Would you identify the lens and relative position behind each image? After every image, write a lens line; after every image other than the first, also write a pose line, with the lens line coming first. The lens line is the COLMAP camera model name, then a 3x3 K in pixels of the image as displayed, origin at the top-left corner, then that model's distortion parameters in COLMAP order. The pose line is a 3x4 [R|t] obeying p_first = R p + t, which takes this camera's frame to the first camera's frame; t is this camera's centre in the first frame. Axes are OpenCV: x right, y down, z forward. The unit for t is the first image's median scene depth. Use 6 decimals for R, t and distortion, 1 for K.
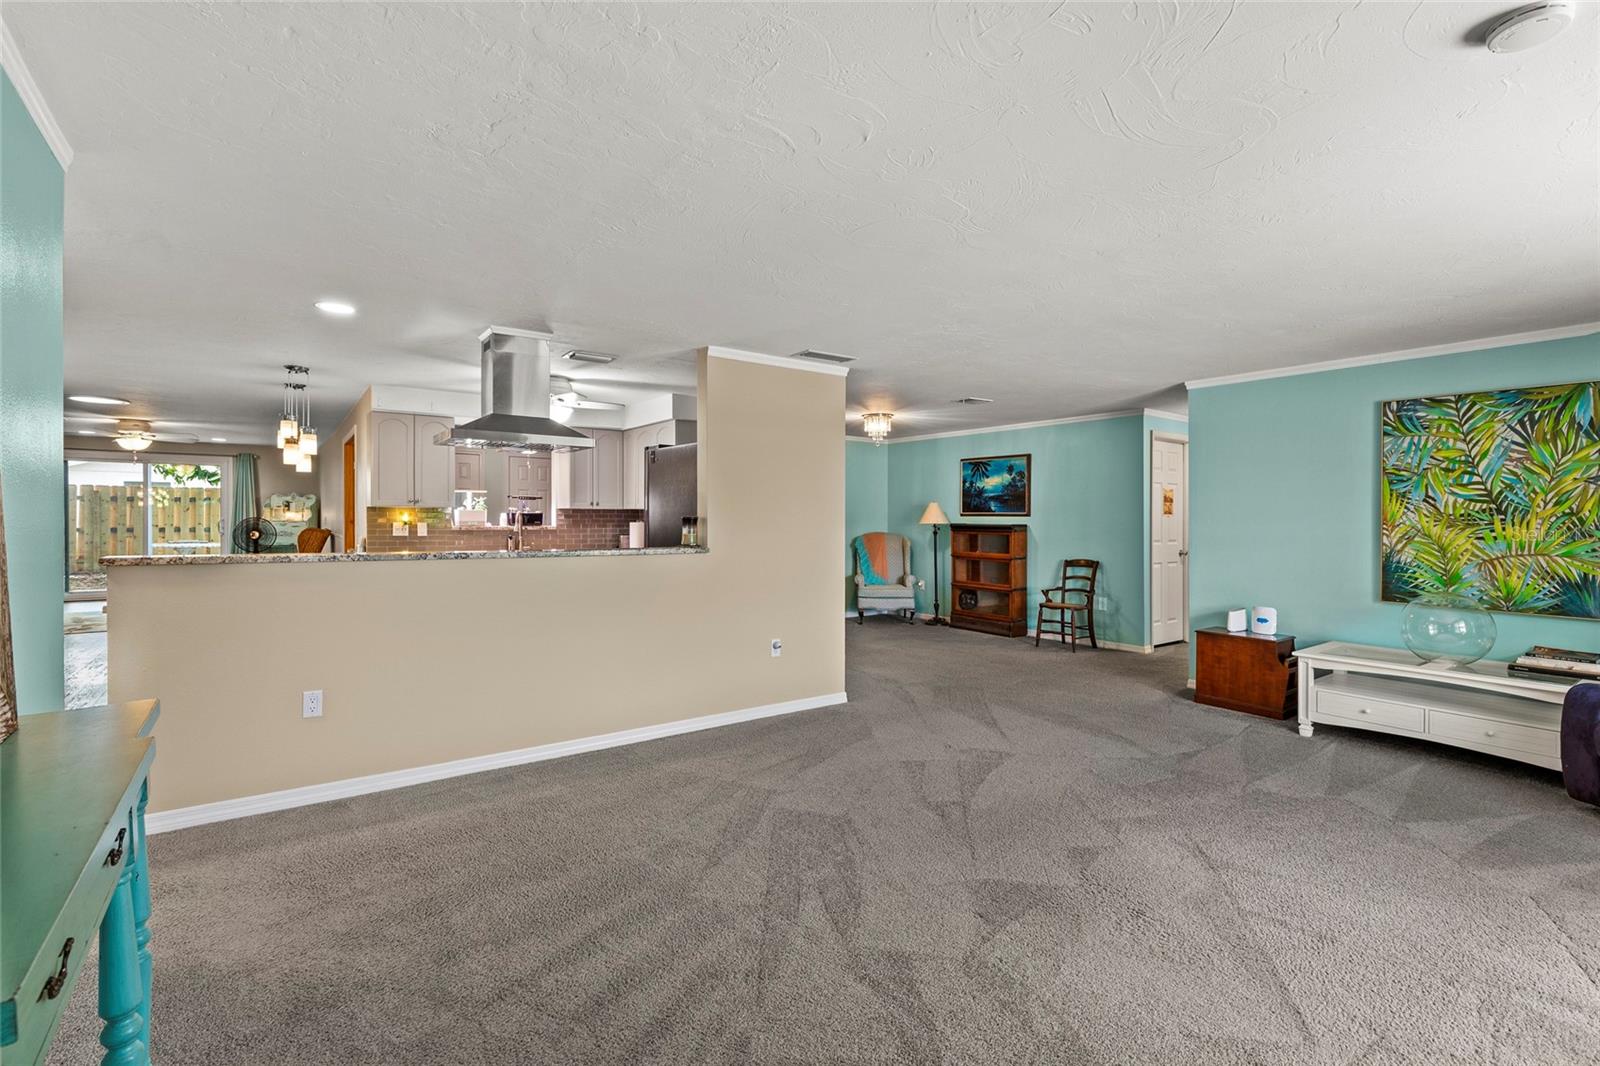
lens RADIAL K [[717.8, 0, 813.1], [0, 717.8, 521.6], [0, 0, 1]] dist [0.005206, -0.001427]
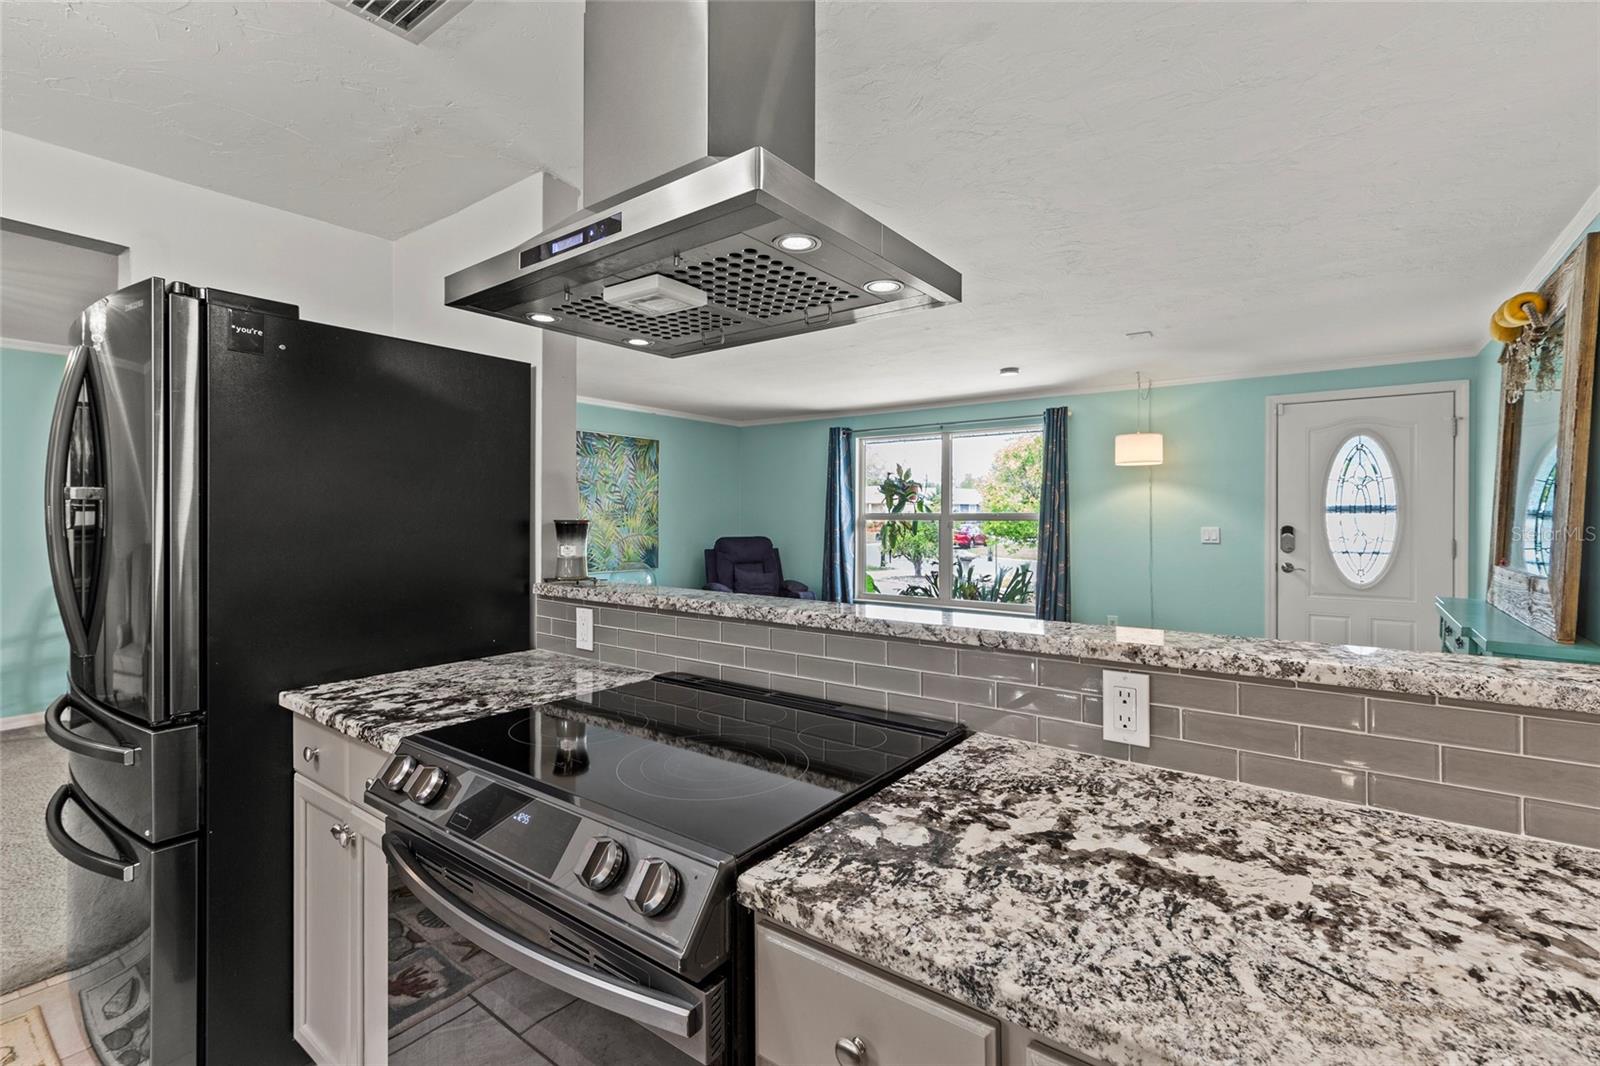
lens RADIAL K [[717.8, 0, 815.1], [0, 717.8, 518.4], [0, 0, 1]] dist [0.005206, -0.001427]
pose [[-0.296085, -0.013391, 0.955068, -0.642555], [0.000091, 0.999901, 0.014048, -0.014594], [-0.955162, 0.004247, -0.296054, 0.918556]]
